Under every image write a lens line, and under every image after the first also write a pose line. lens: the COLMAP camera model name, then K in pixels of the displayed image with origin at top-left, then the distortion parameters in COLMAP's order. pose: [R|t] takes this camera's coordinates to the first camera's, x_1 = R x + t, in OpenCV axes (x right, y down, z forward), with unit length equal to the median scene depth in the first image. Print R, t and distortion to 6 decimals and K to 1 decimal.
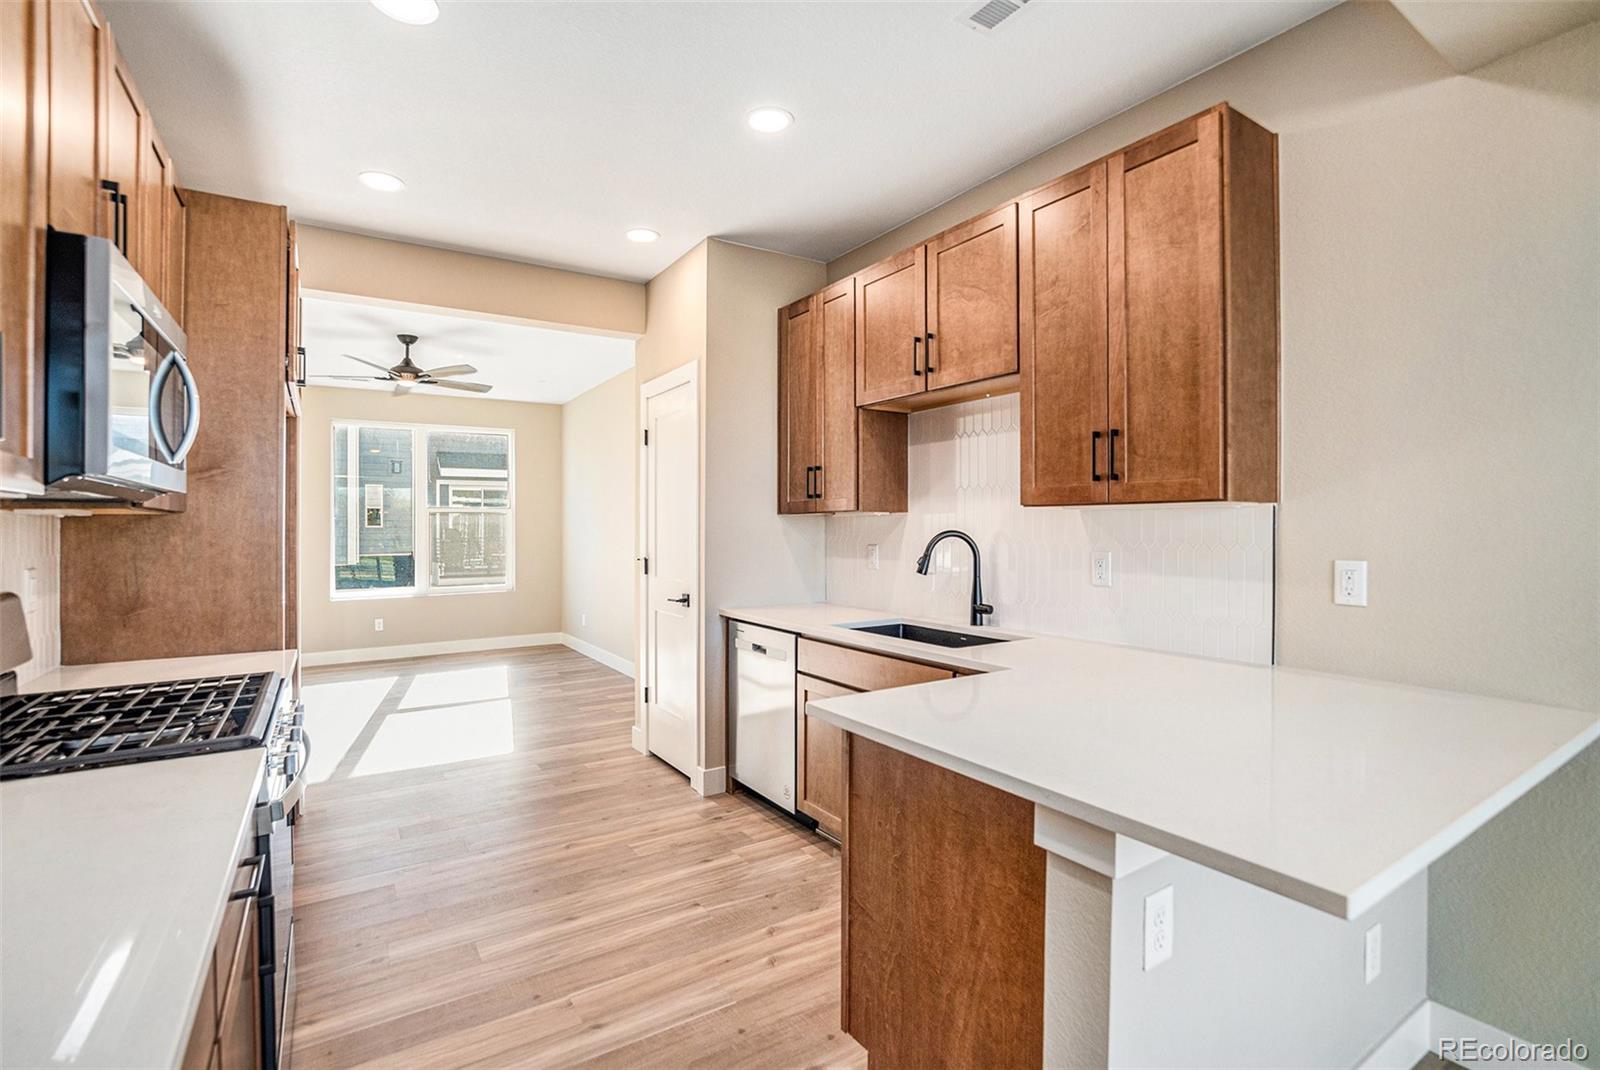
lens RADIAL K [[740.9, 0, 794.7], [0, 740.9, 535.8], [0, 0, 1]] dist [-0.044736, 0.009718]
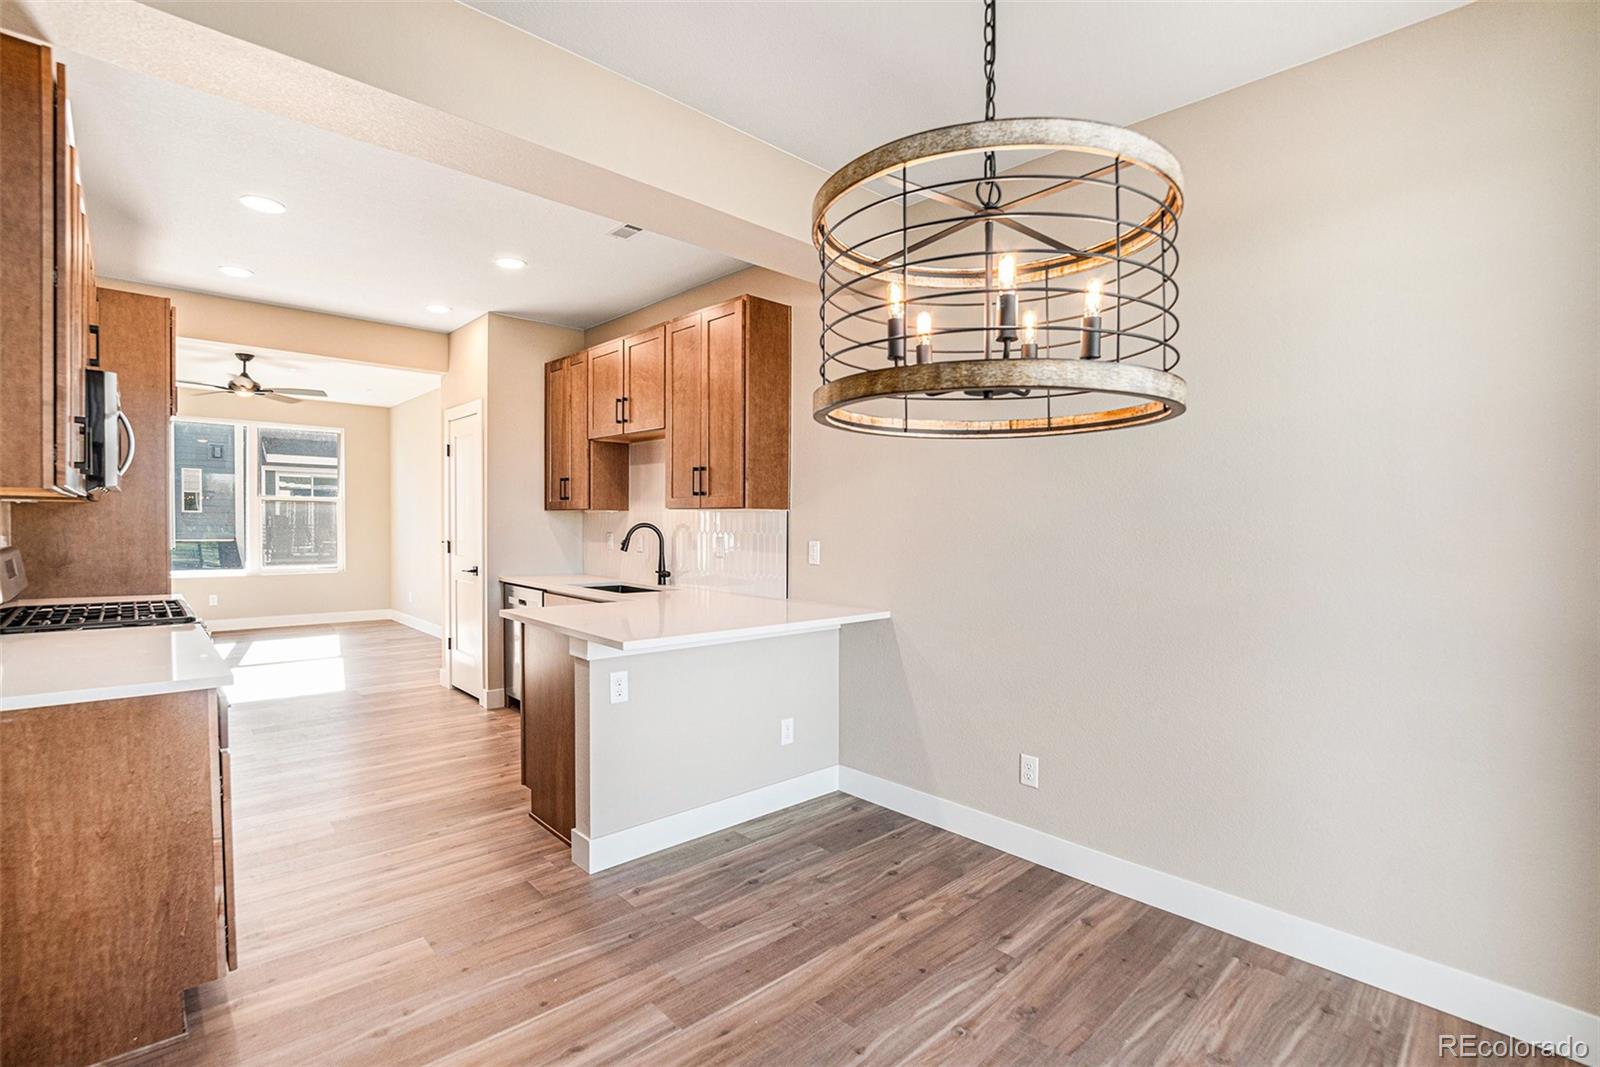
lens RADIAL K [[740.9, 0, 811.6], [0, 740.9, 562.1], [0, 0, 1]] dist [-0.044736, 0.009718]
pose [[0.979911, 0.008986, 0.199233, 0.255381], [-0.017452, 0.999016, 0.040778, 0.005915], [-0.198670, -0.043435, 0.979103, -0.611105]]
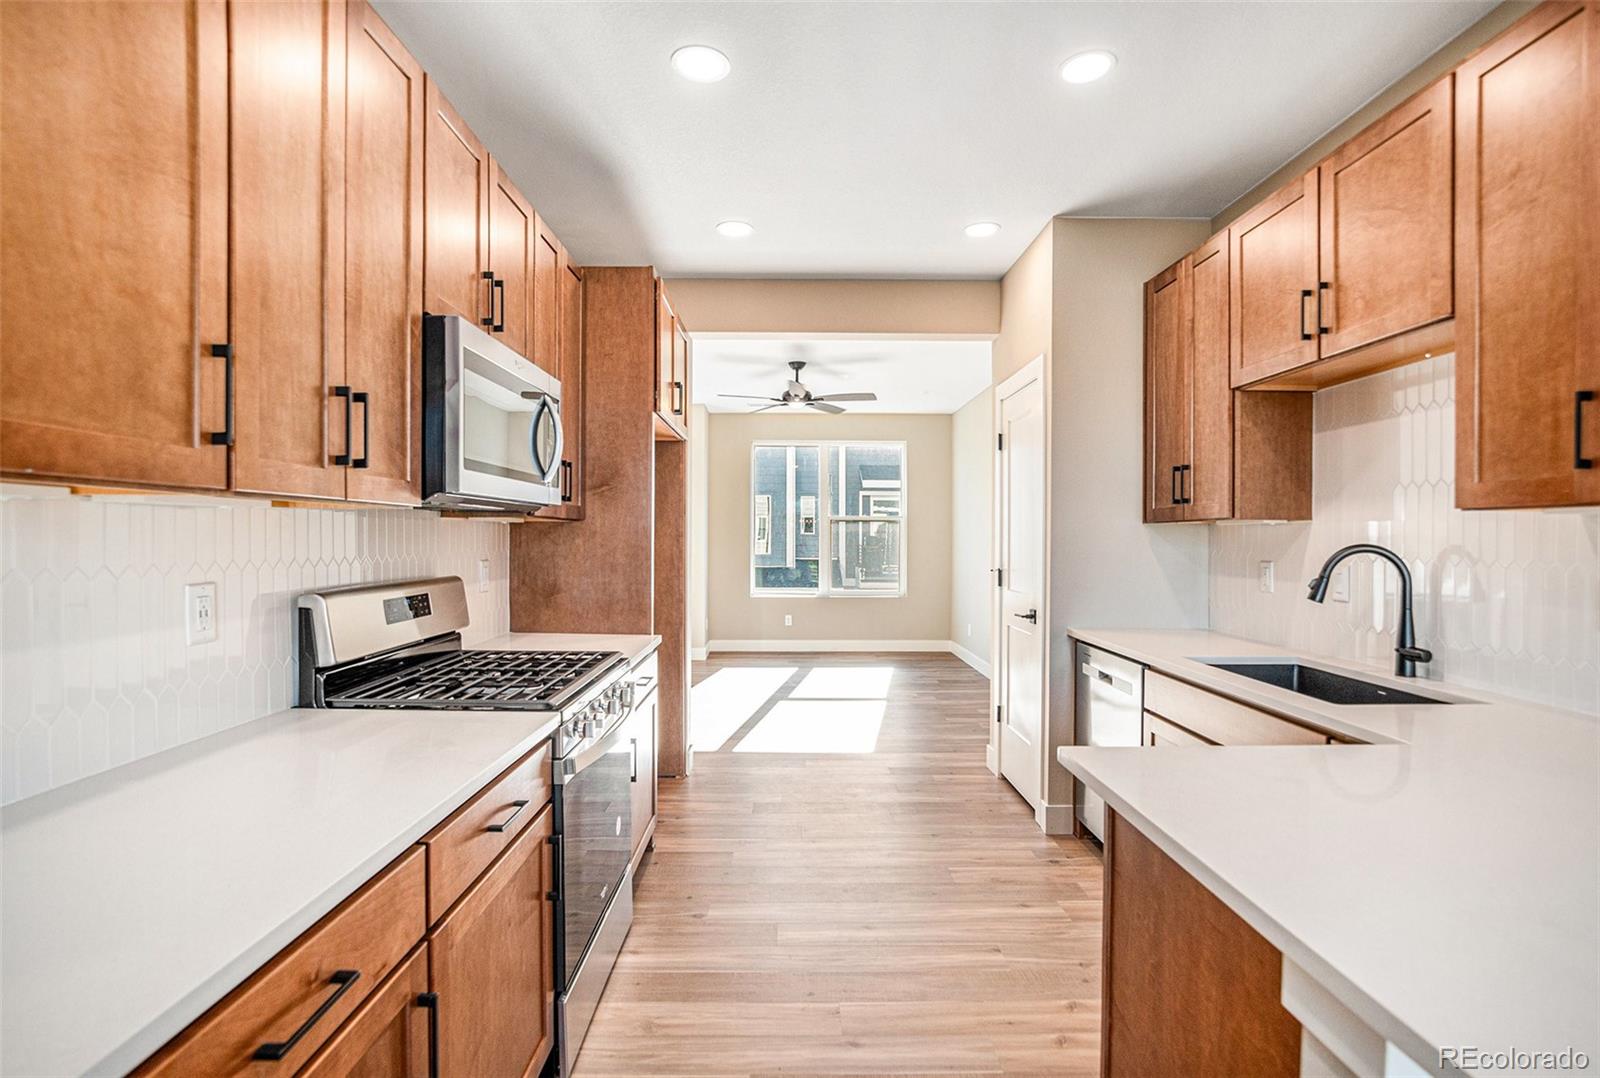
lens RADIAL K [[744.5, 0, 785.9], [0, 744.5, 536.3], [0, 0, 1]] dist [-0.029741, 0.001969]
pose [[0.836569, 0.009462, -0.547780, 0.131341], [-0.016140, 0.999843, -0.007378, -0.000326], [0.547624, 0.015013, 0.836590, 0.076244]]
